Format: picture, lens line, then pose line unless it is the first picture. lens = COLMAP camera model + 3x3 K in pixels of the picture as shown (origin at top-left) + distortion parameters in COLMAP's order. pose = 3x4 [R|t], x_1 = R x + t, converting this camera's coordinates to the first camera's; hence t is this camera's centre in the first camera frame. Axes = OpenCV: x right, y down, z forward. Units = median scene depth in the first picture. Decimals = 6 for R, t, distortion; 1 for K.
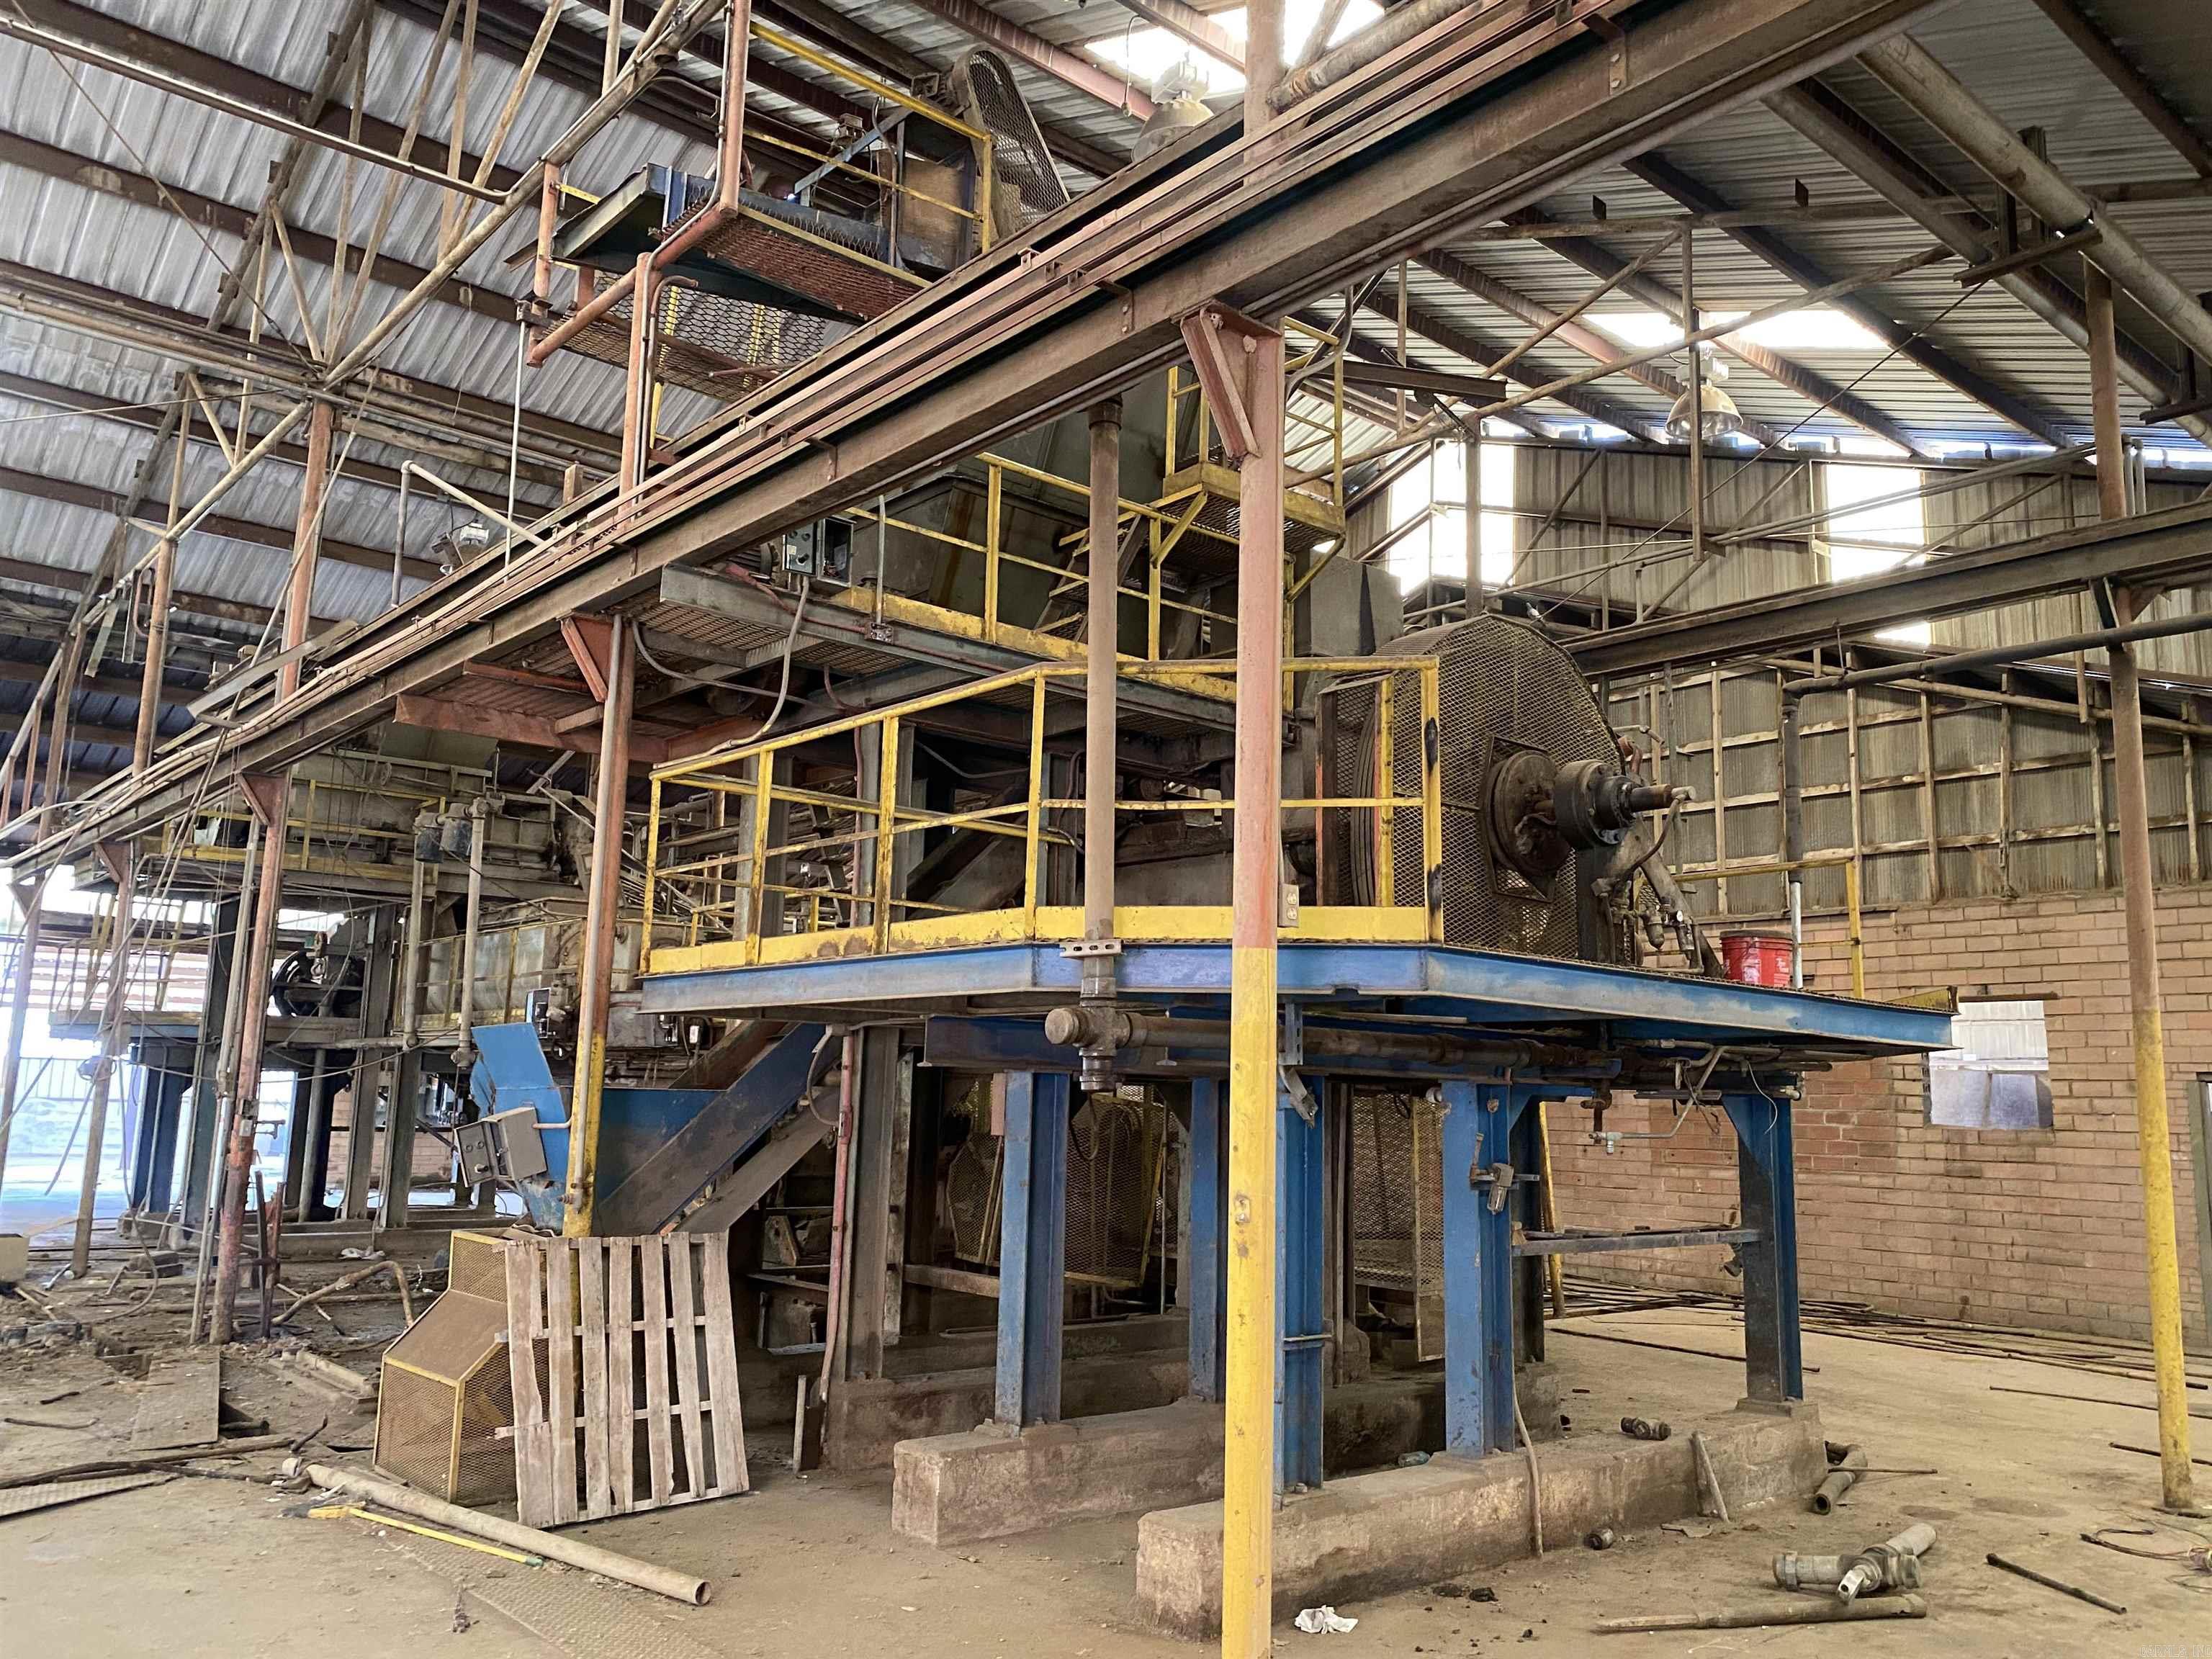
lens RADIAL K [[1725.0, 0, 1106.0], [0, 1725.0, 829.5], [0, 0, 1]] dist [0.002290, -0.028008]
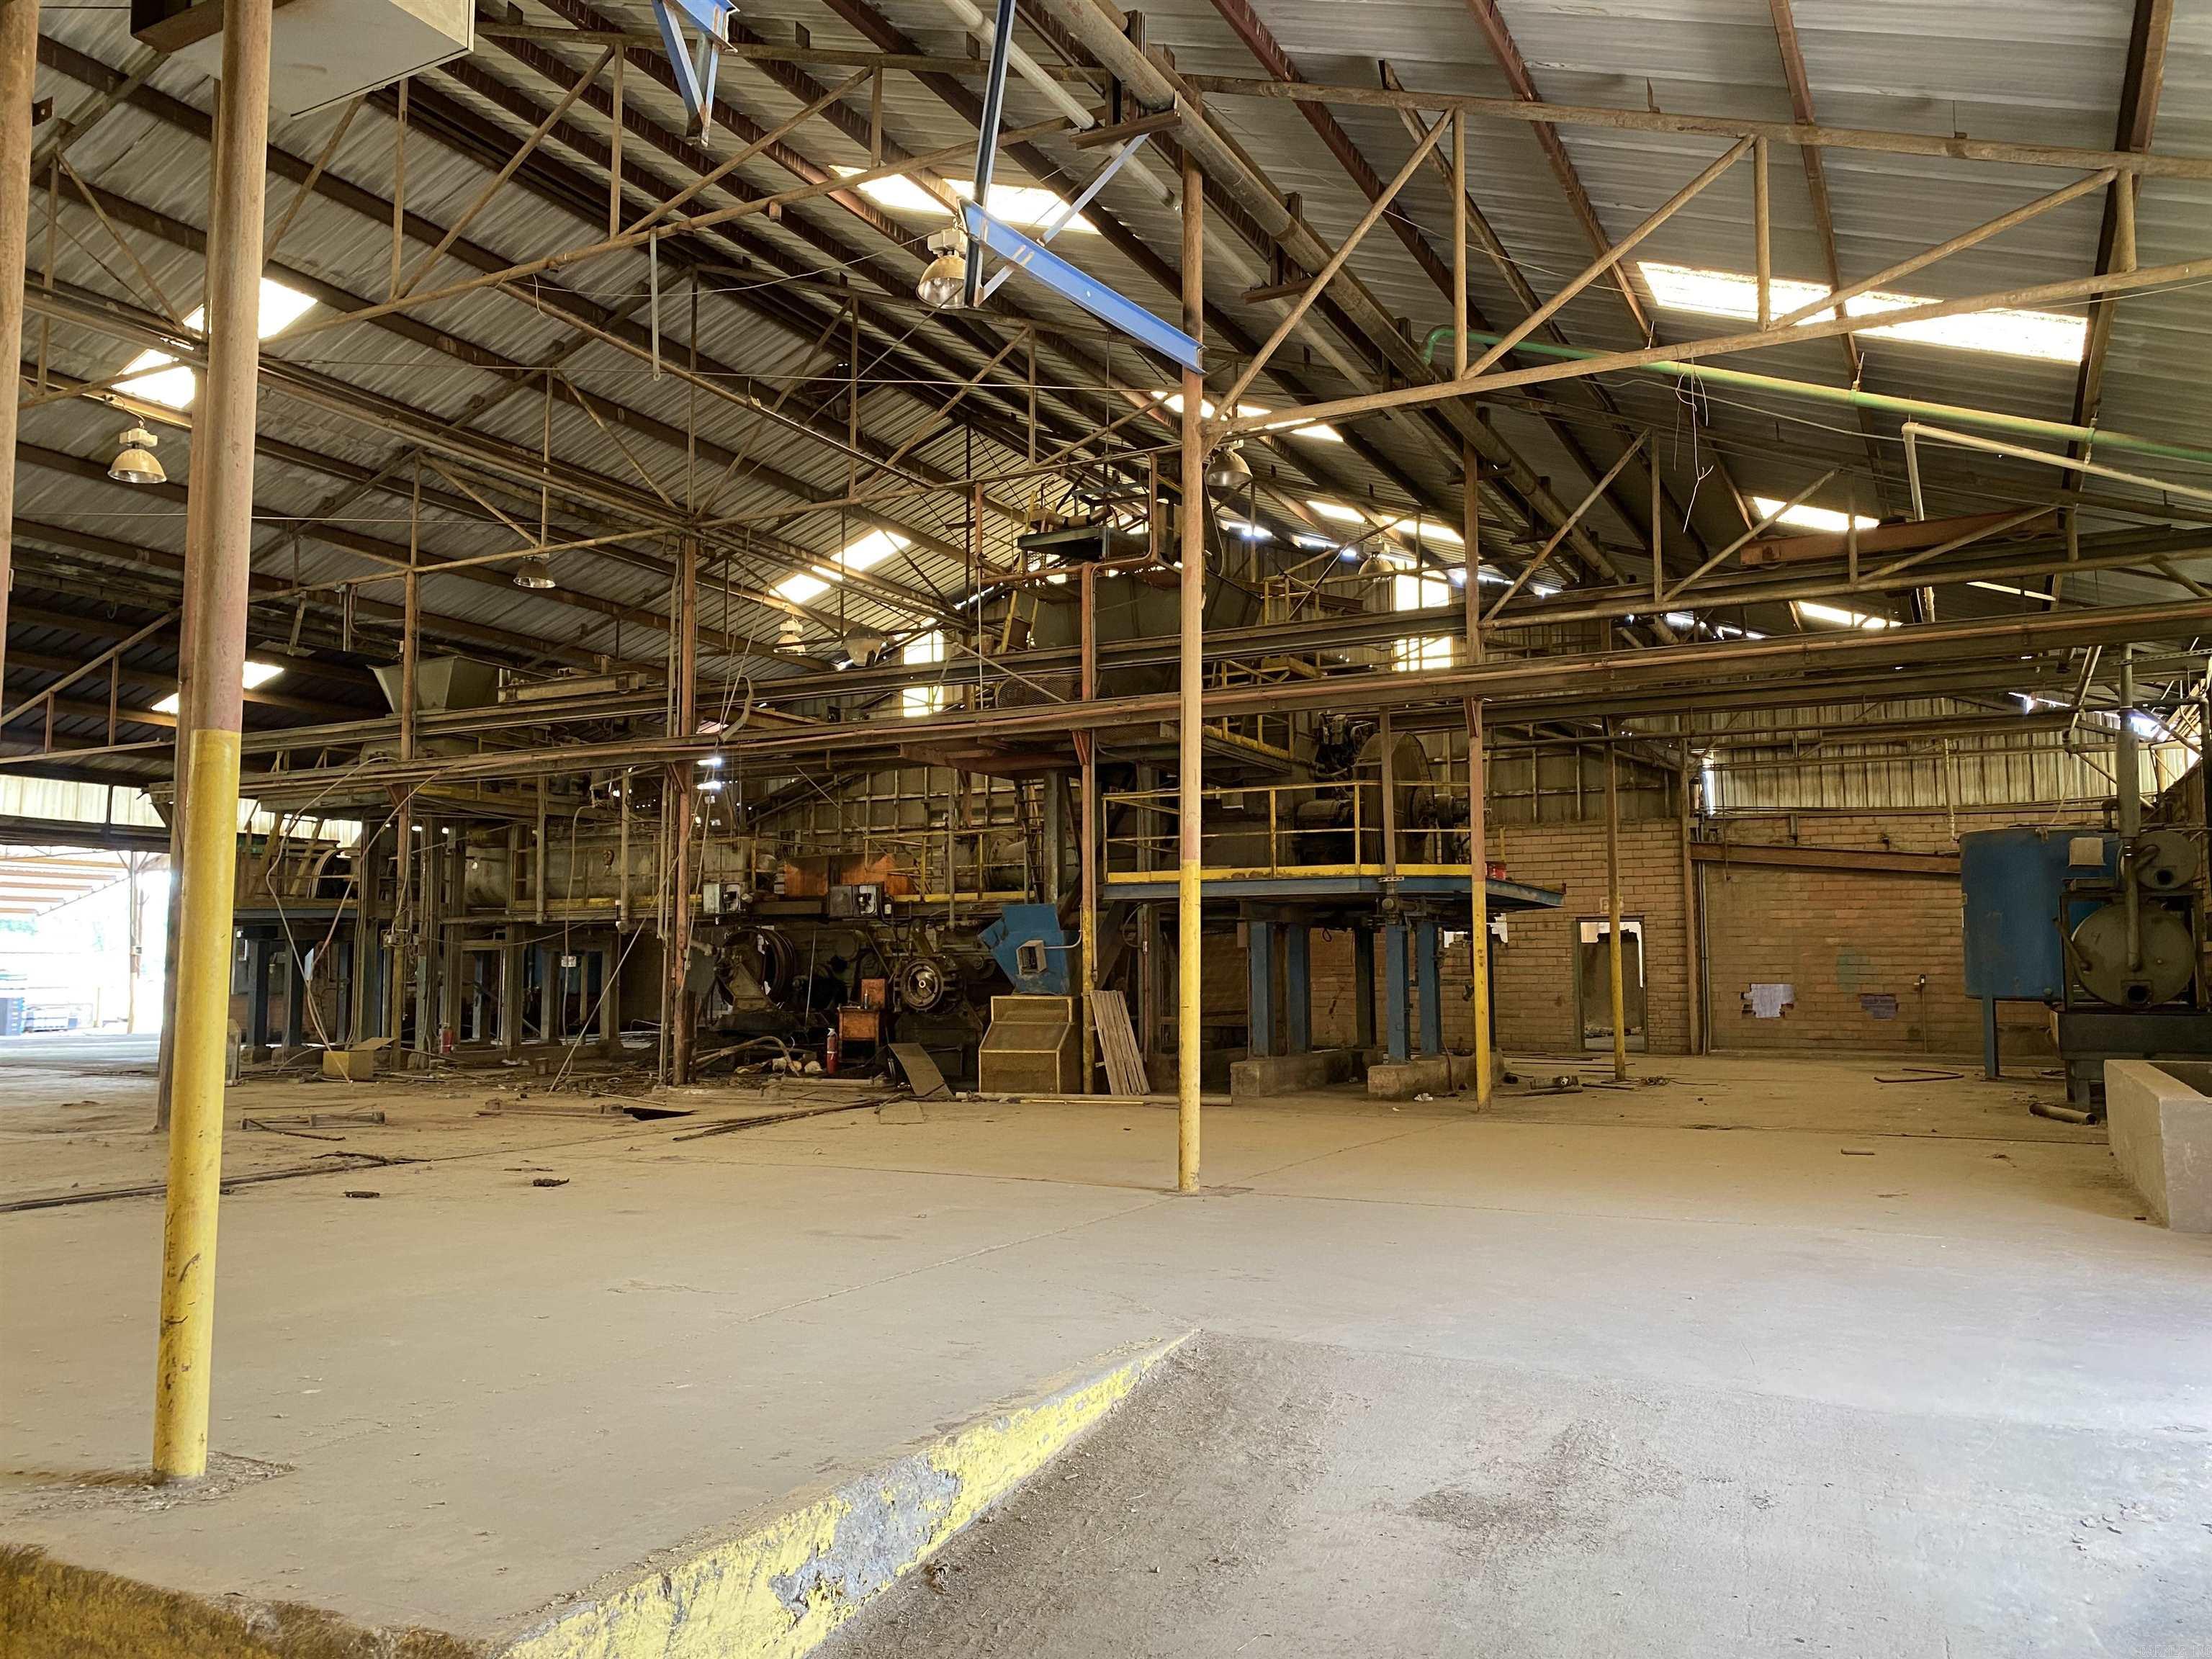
lens RADIAL K [[1725.0, 0, 1106.0], [0, 1725.0, 829.5], [0, 0, 1]] dist [0.002290, -0.028008]
pose [[0.924415, 0.002011, 0.381384, -0.629822], [-0.031398, 0.996993, 0.070846, -0.084363], [-0.380095, -0.077466, 0.921698, -0.628774]]
